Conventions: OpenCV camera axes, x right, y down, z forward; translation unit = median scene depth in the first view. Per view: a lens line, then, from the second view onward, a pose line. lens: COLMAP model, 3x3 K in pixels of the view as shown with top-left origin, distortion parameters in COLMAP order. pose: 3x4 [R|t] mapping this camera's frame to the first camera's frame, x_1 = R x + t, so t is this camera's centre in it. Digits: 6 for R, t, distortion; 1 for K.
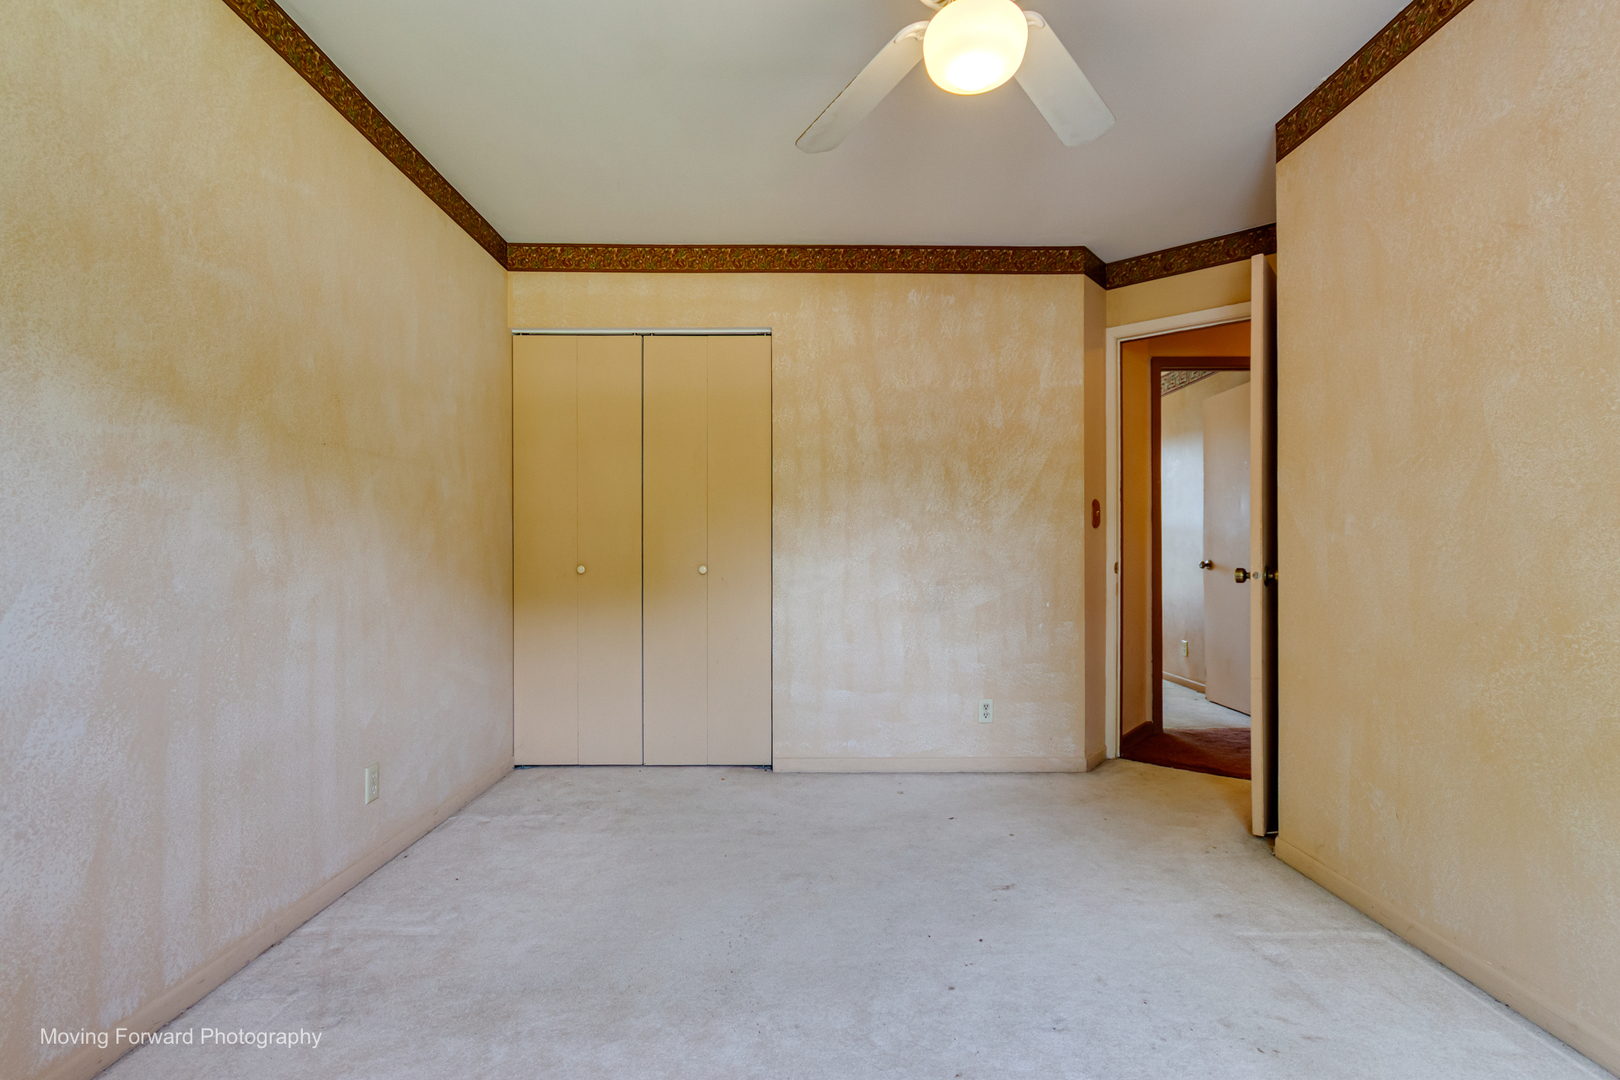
lens RADIAL K [[750.2, 0, 811.9], [0, 750.2, 546.9], [0, 0, 1]] dist [0.006011, -0.000264]
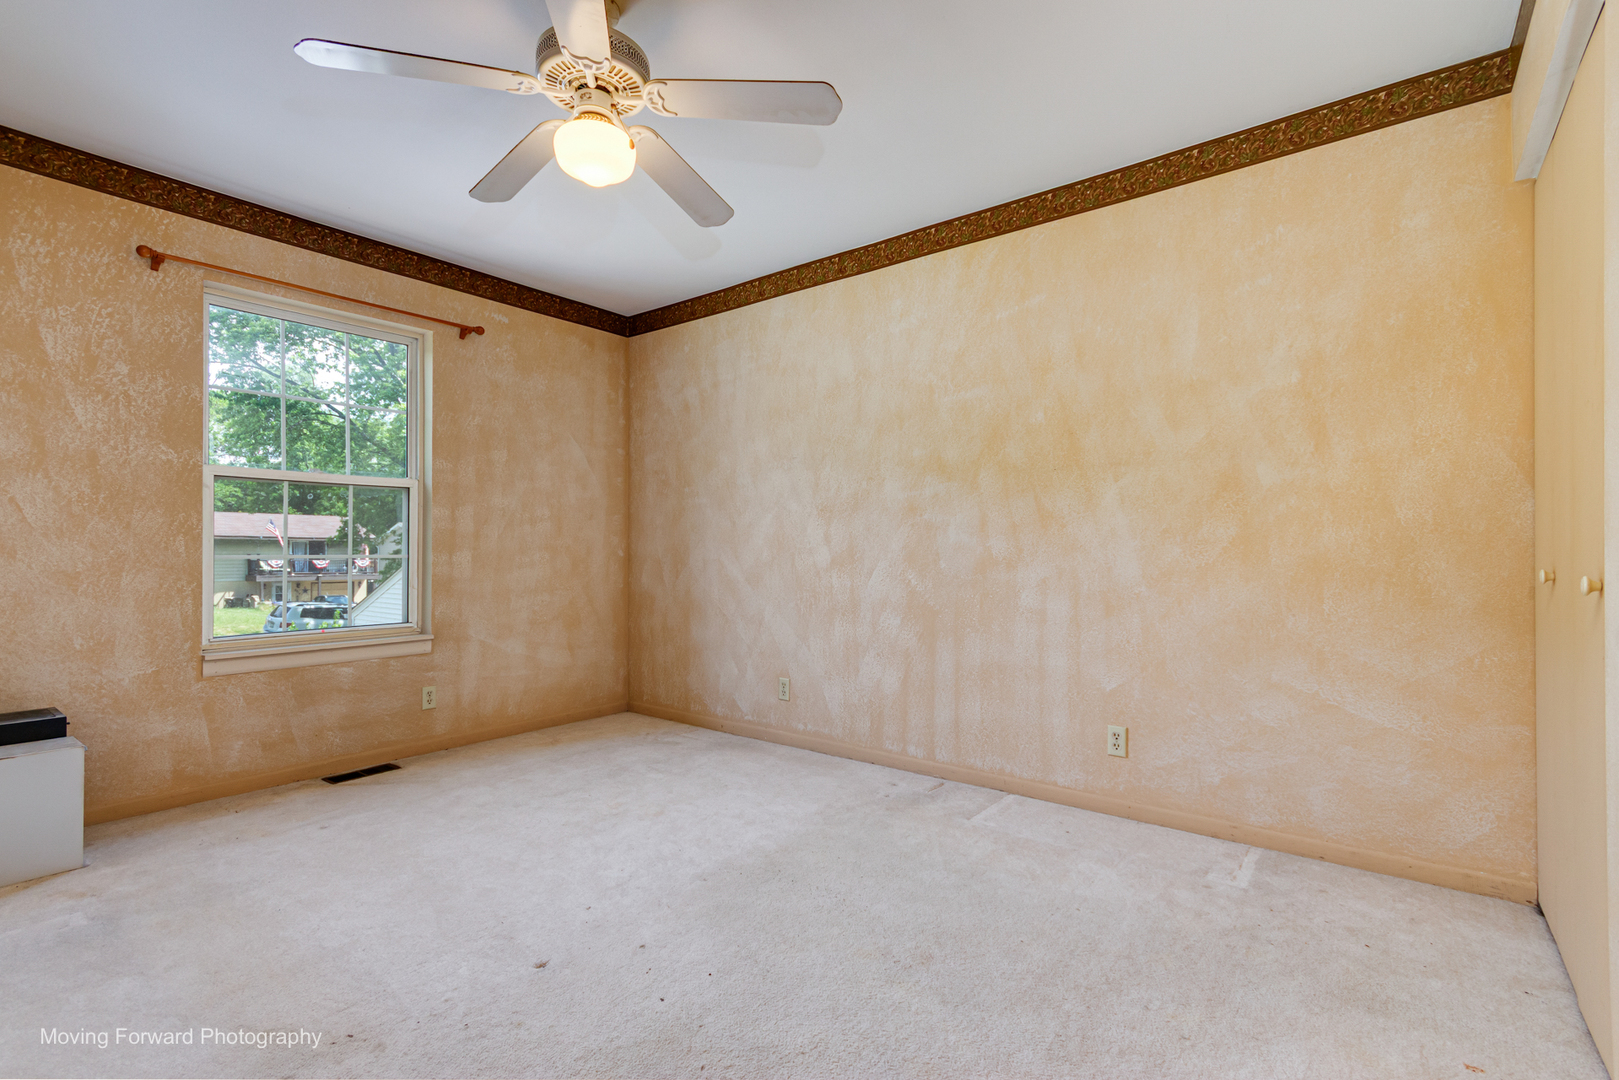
lens RADIAL K [[749.8, 0, 823.3], [0, 749.8, 537.4], [0, 0, 1]] dist [0.006011, -0.000264]
pose [[-0.617246, -0.009410, -0.786714, 0.839352], [0.009479, 0.999767, -0.019395, 0.013691], [0.786713, -0.019429, -0.617013, 1.803695]]
